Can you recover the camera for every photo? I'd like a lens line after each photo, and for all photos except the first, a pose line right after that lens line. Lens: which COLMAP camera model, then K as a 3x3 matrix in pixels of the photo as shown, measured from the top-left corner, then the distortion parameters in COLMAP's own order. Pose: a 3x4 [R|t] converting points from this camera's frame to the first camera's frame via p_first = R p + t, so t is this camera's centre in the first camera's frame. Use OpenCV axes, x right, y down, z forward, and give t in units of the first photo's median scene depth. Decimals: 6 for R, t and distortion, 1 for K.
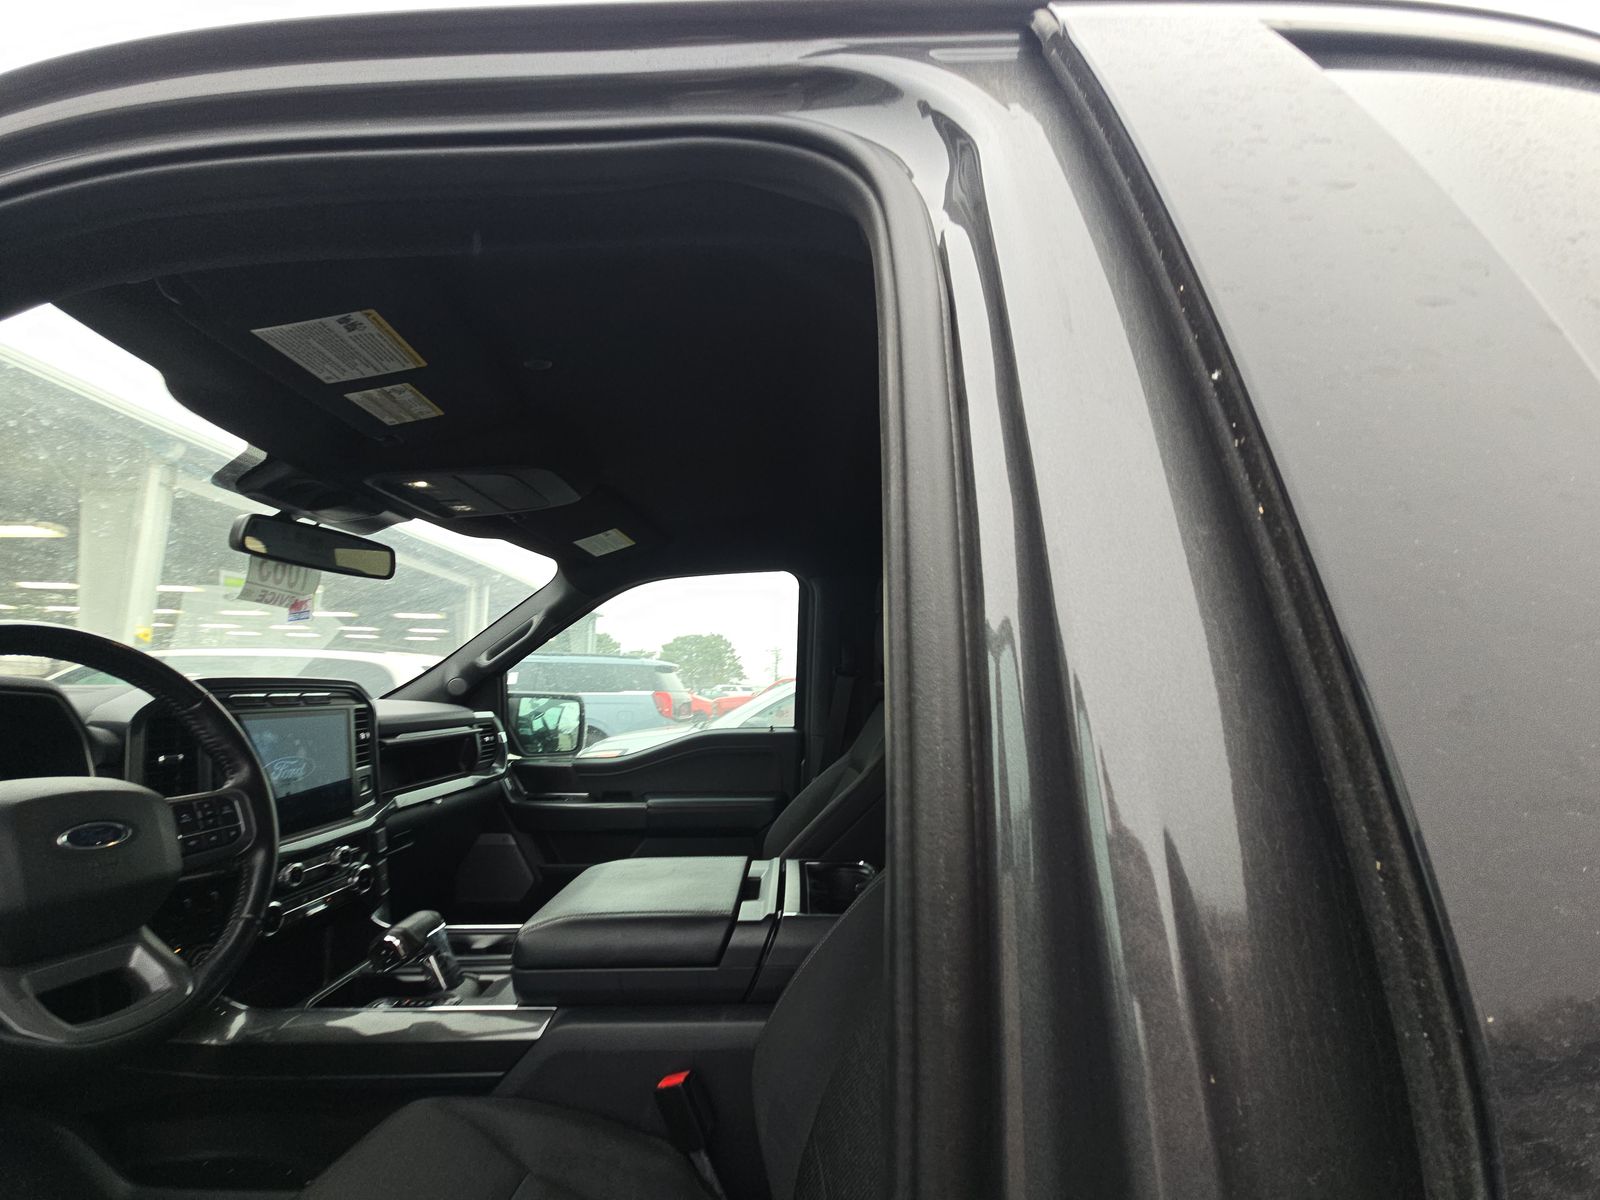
lens RADIAL K [[641.5, 0, 800.6], [0, 641.5, 593.9], [0, 0, 1]] dist [-0.015715, -0.000076]
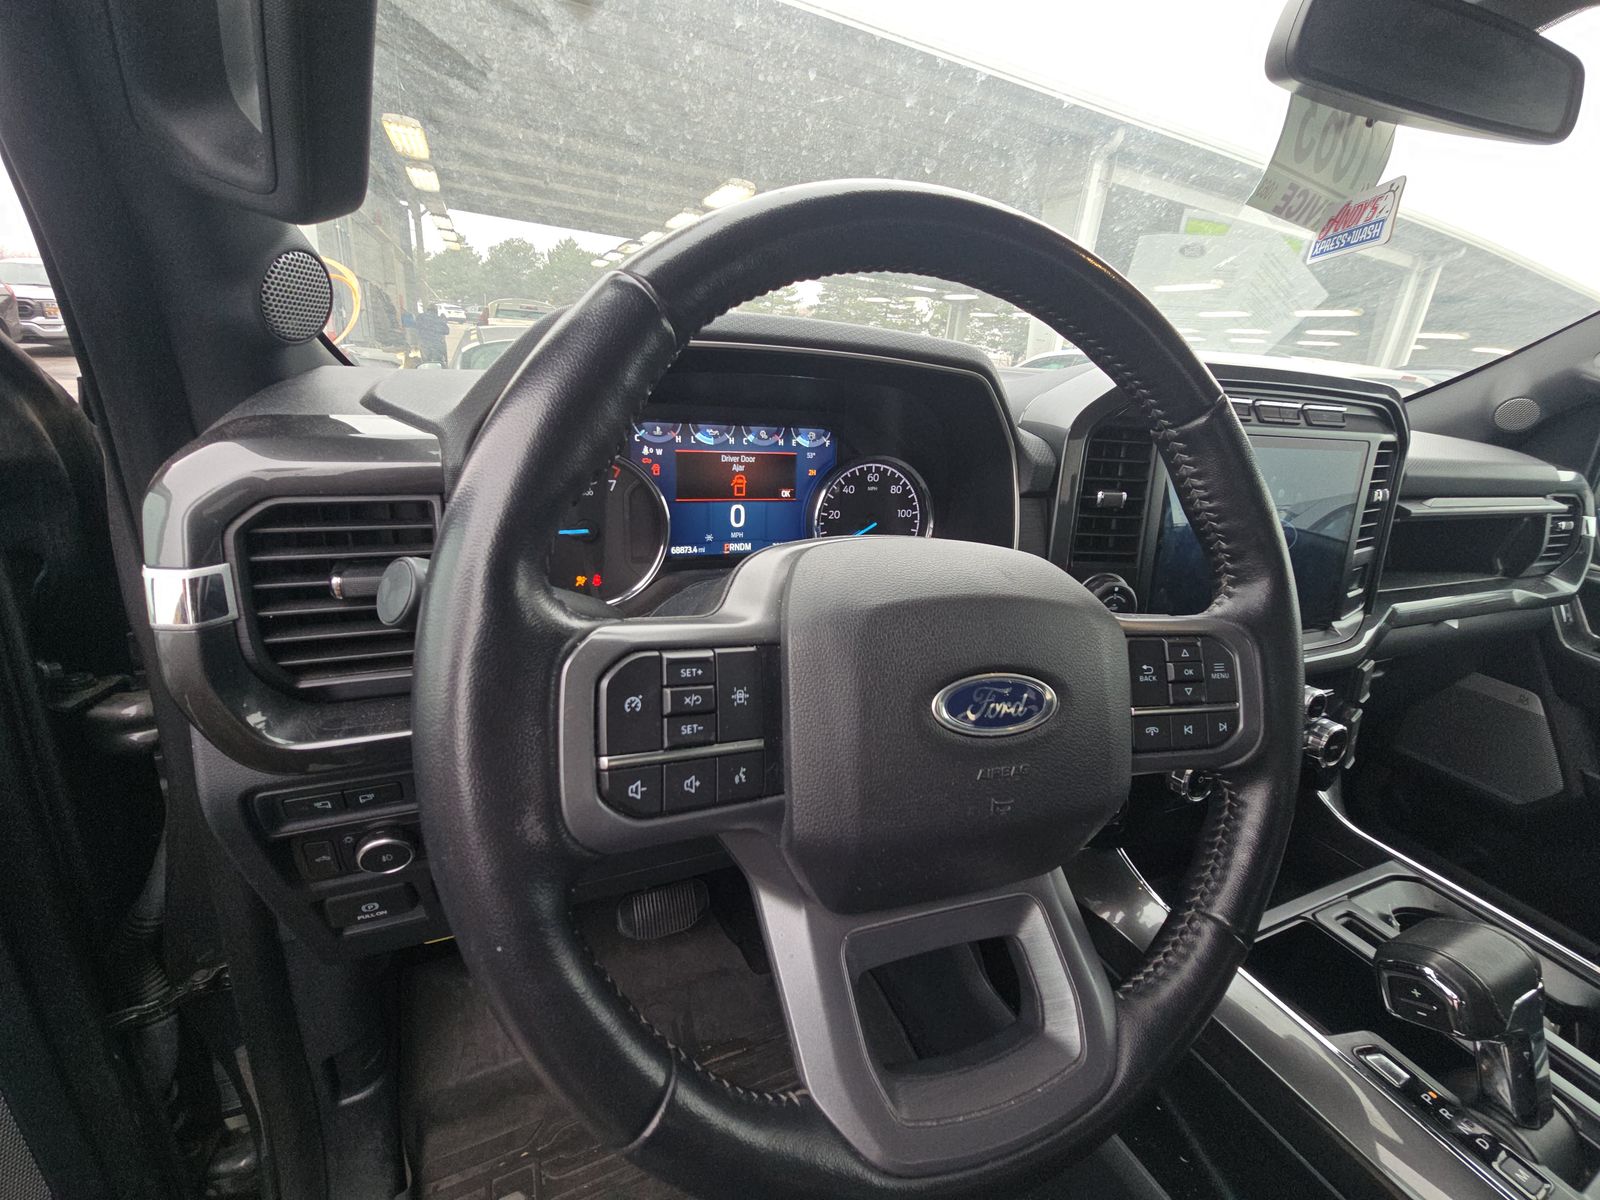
lens RADIAL K [[641.5, 0, 800.6], [0, 641.5, 593.9], [0, 0, 1]] dist [-0.015715, -0.000076]
pose [[0.381721, 0.348786, -0.855943, -0.415963], [0.053333, 0.916212, 0.397129, 0.065530], [0.922738, -0.197242, 0.331135, 0.377539]]
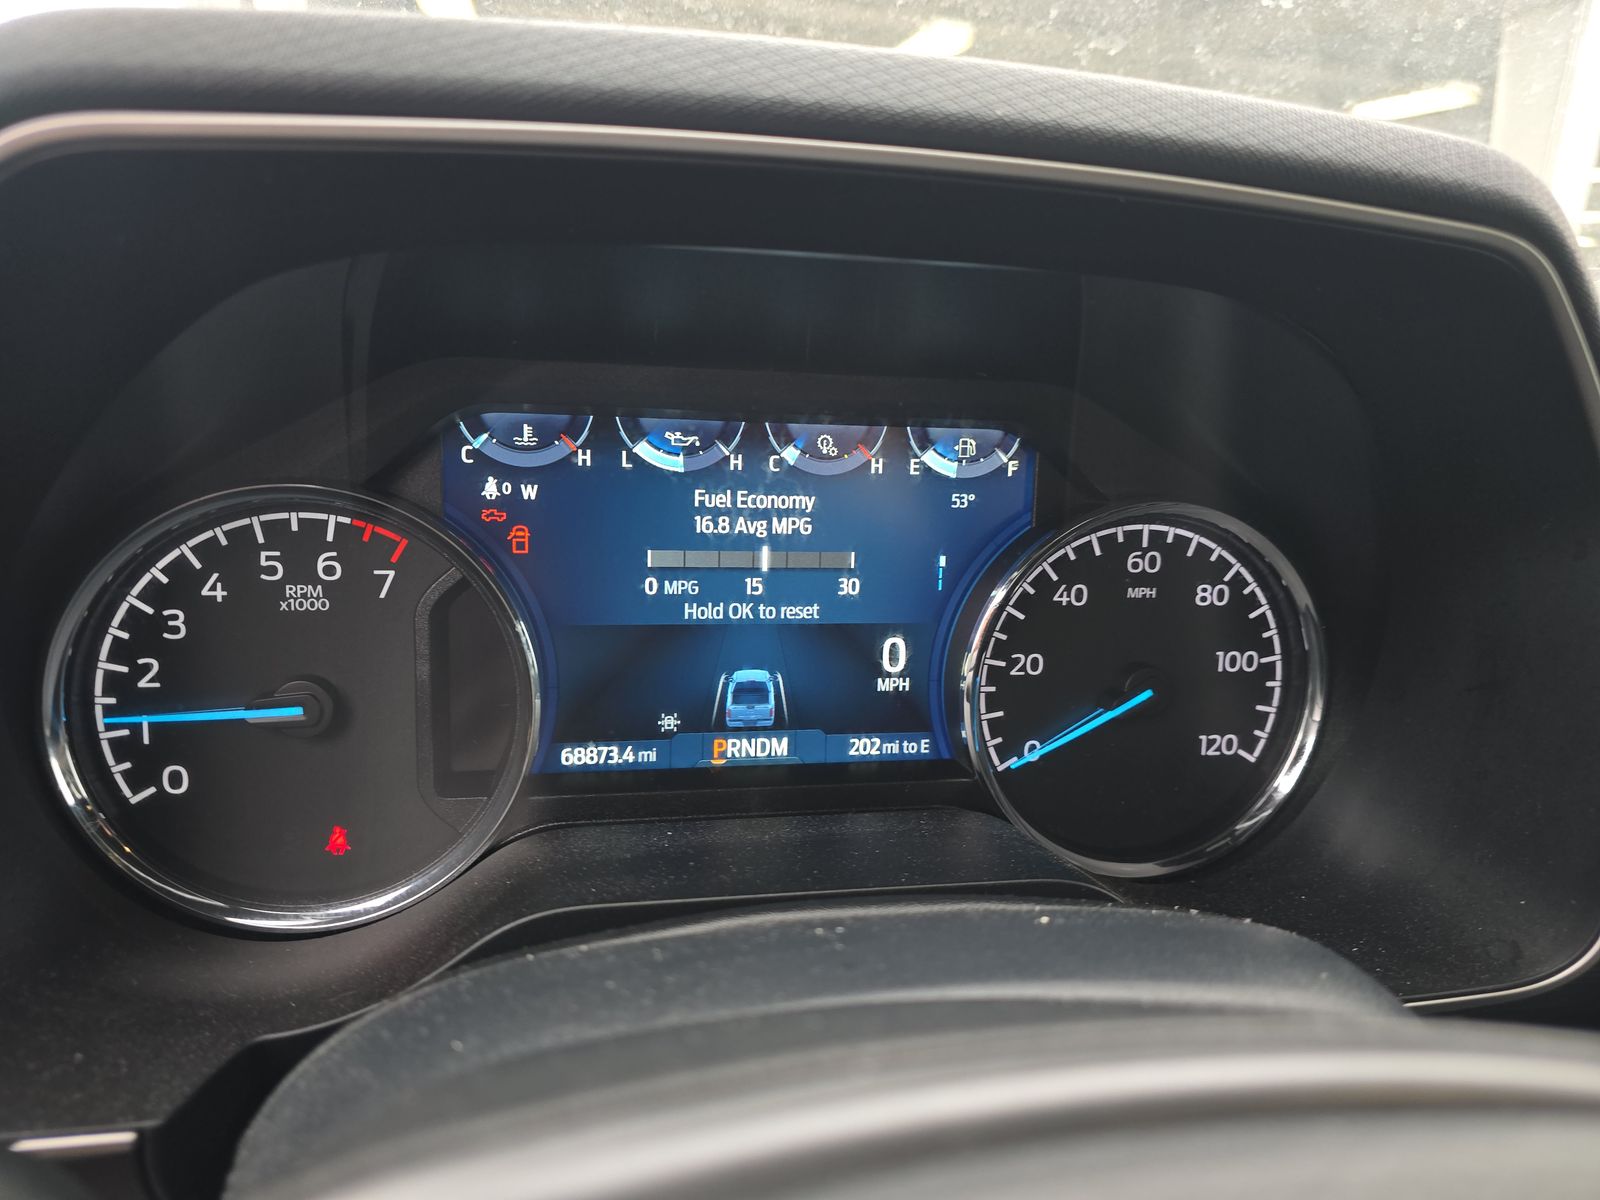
lens RADIAL K [[1090.1, 0, 800.0], [0, 1090.1, 600.0], [0, 0, 1]] dist [0.027256, -0.000849]
pose [[0.178966, 0.267122, -0.946899, -0.554155], [0.091346, 0.953768, 0.286324, 0.093122], [0.979605, -0.137738, 0.146292, 0.458231]]
